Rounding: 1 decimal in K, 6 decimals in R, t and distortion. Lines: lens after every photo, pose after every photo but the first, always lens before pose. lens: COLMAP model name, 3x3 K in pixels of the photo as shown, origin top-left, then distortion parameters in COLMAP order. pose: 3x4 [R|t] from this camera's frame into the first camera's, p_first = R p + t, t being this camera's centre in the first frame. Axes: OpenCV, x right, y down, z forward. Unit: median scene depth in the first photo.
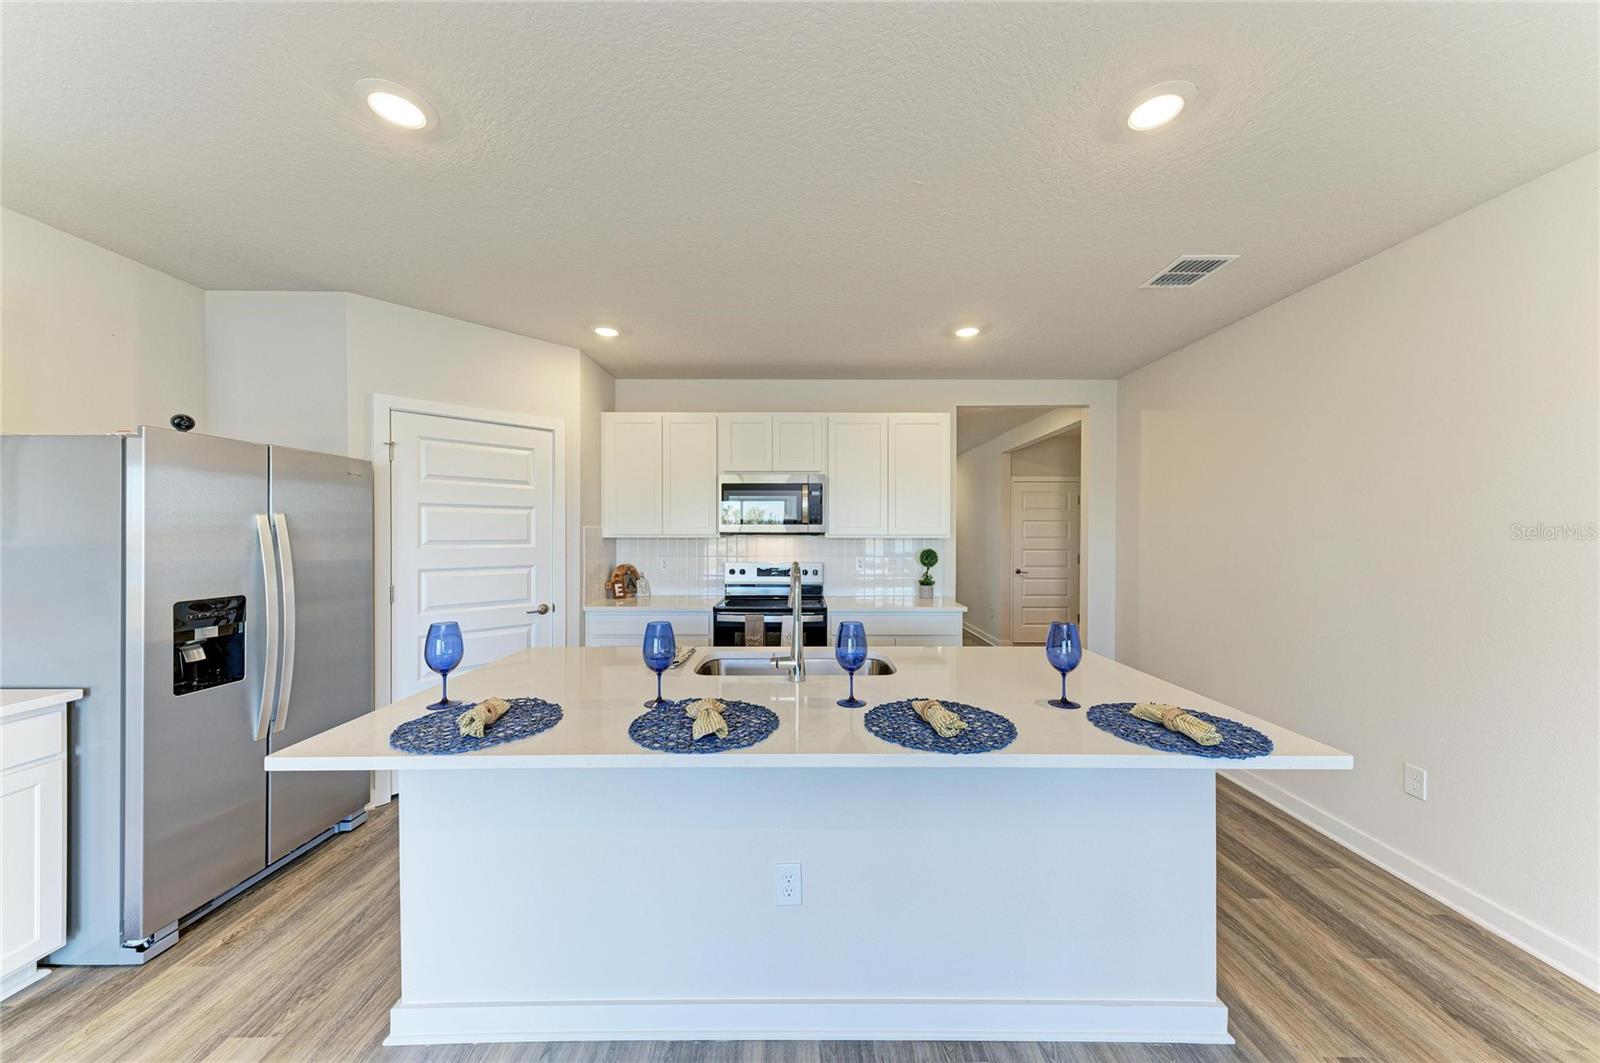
lens RADIAL K [[541.1, 0, 802.0], [0, 541.1, 532.4], [0, 0, 1]] dist [0.009000, 0.000026]
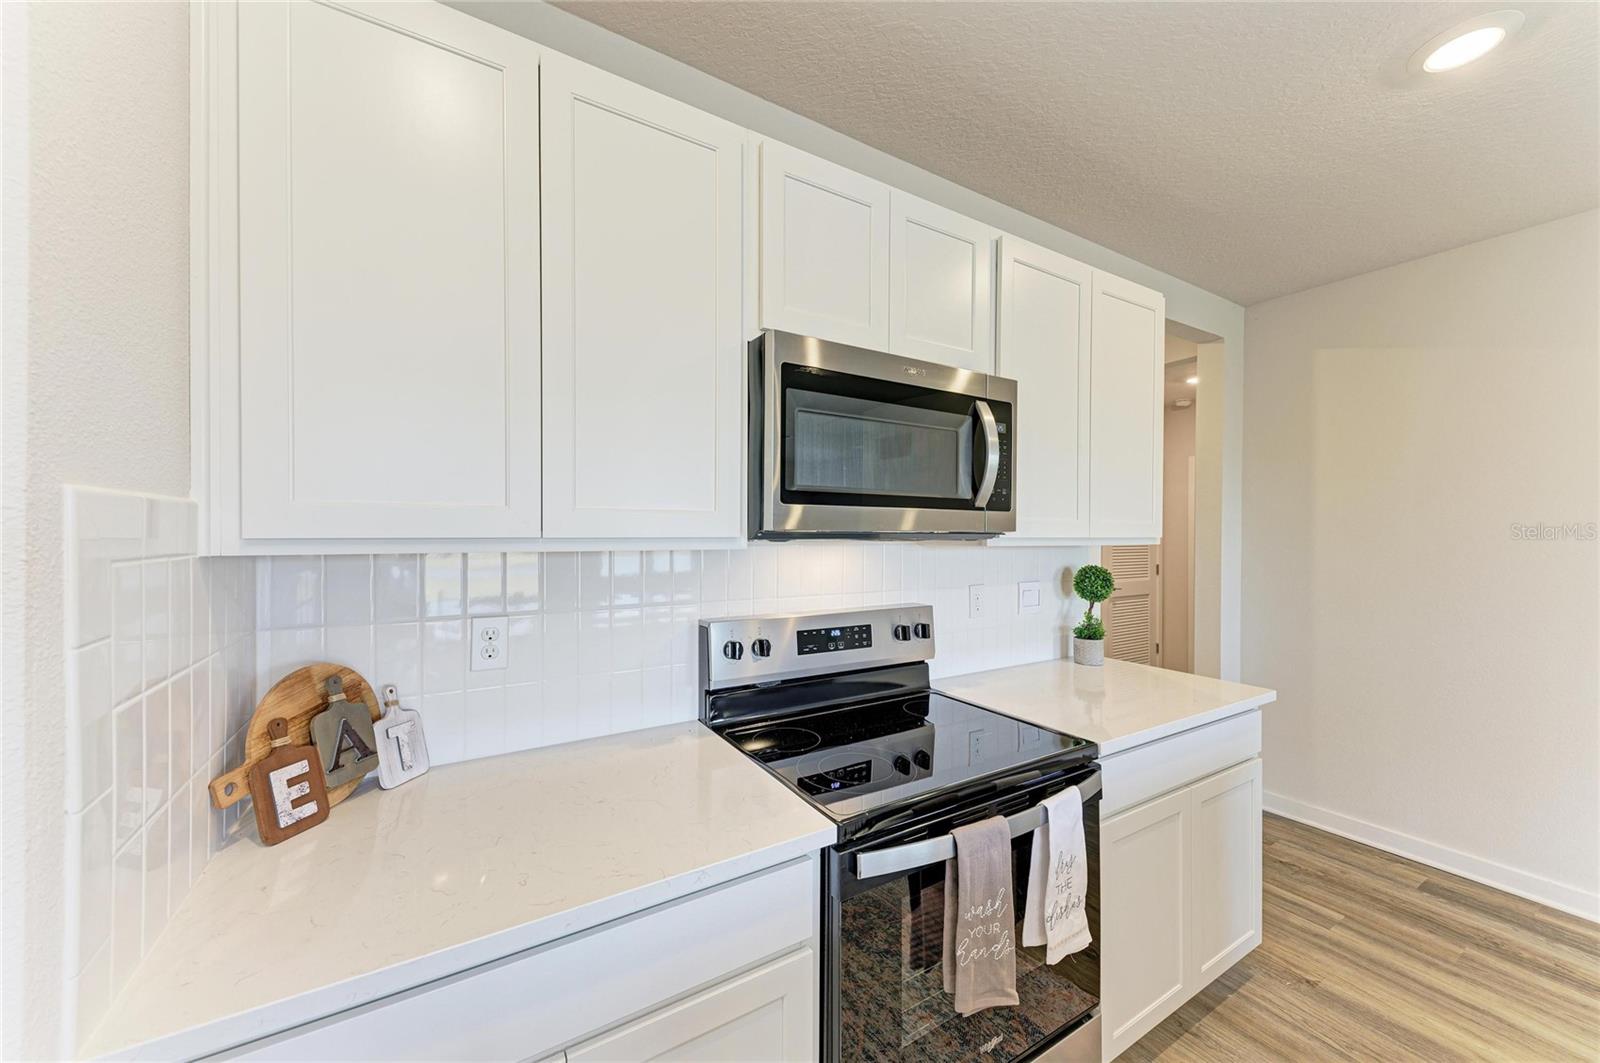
lens RADIAL K [[588.5, 0, 803.3], [0, 588.5, 534.4], [0, 0, 1]] dist [0.013222, -0.000775]
pose [[0.855869, -0.000911, 0.517193, -0.286637], [-0.003464, 0.999966, 0.007495, -0.001067], [-0.517182, -0.008206, 0.855836, 0.690253]]
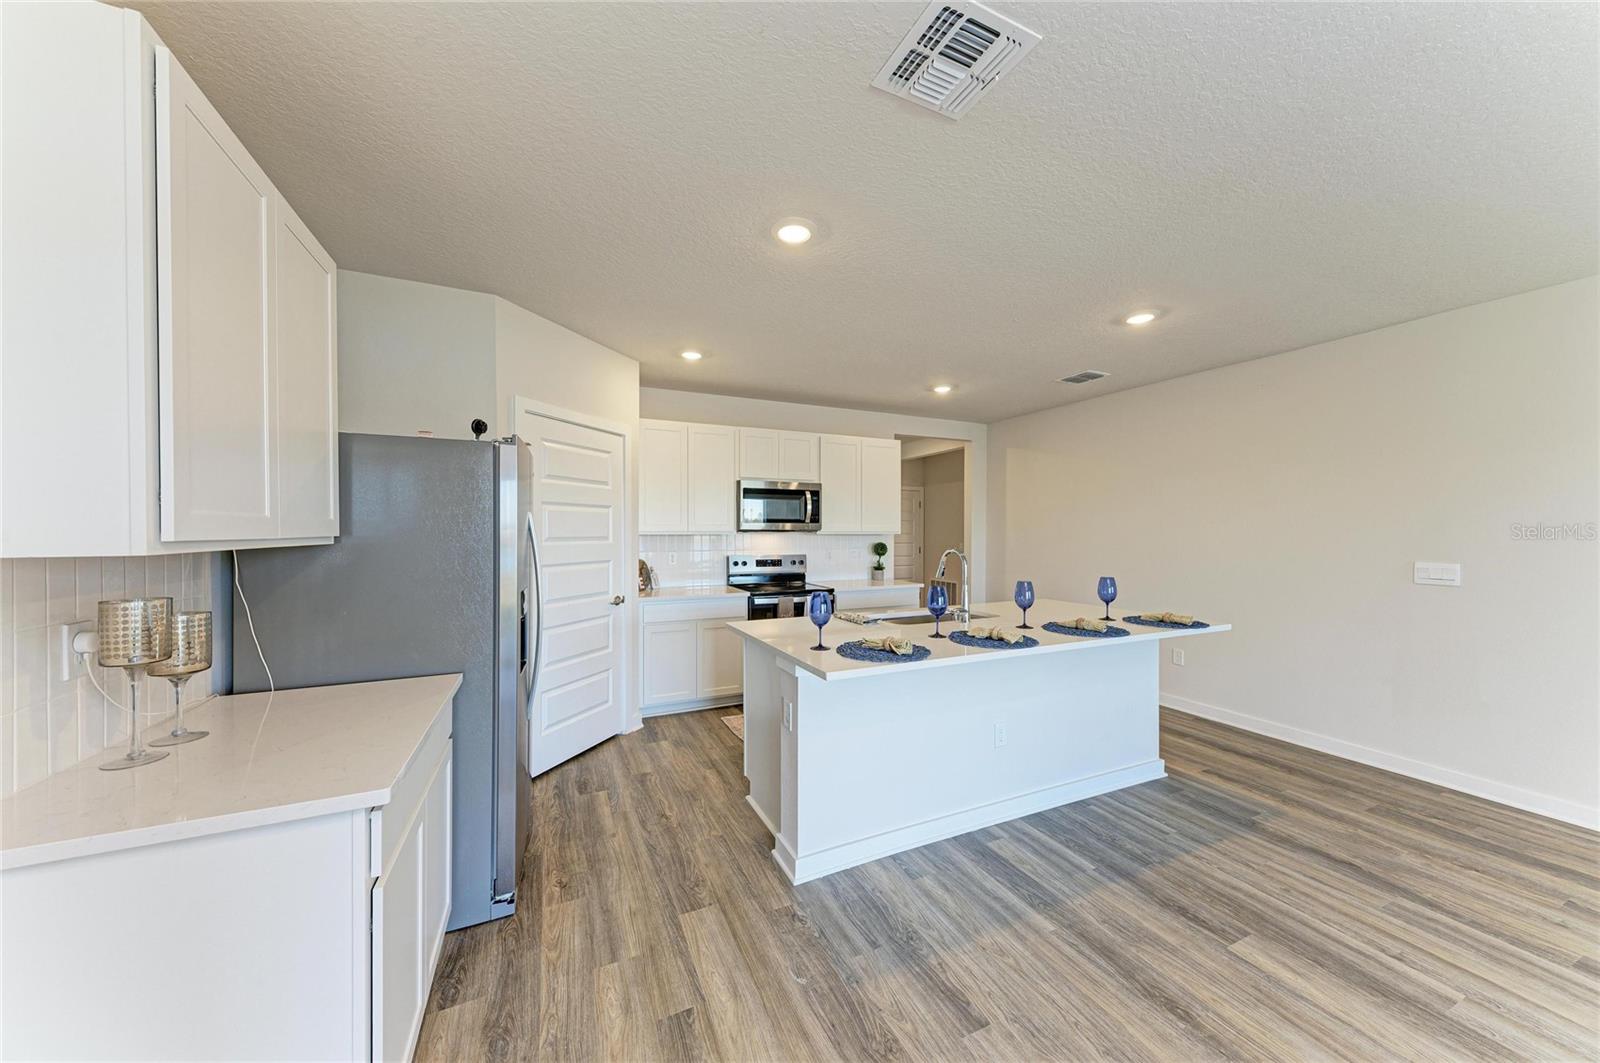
lens RADIAL K [[541.1, 0, 801.2], [0, 541.1, 532.5], [0, 0, 1]] dist [0.009000, 0.000026]
pose [[0.909320, -0.002429, 0.416091, -0.497233], [-0.000658, 0.999973, 0.007274, -0.002404], [-0.416098, -0.006888, 0.909294, -0.112669]]
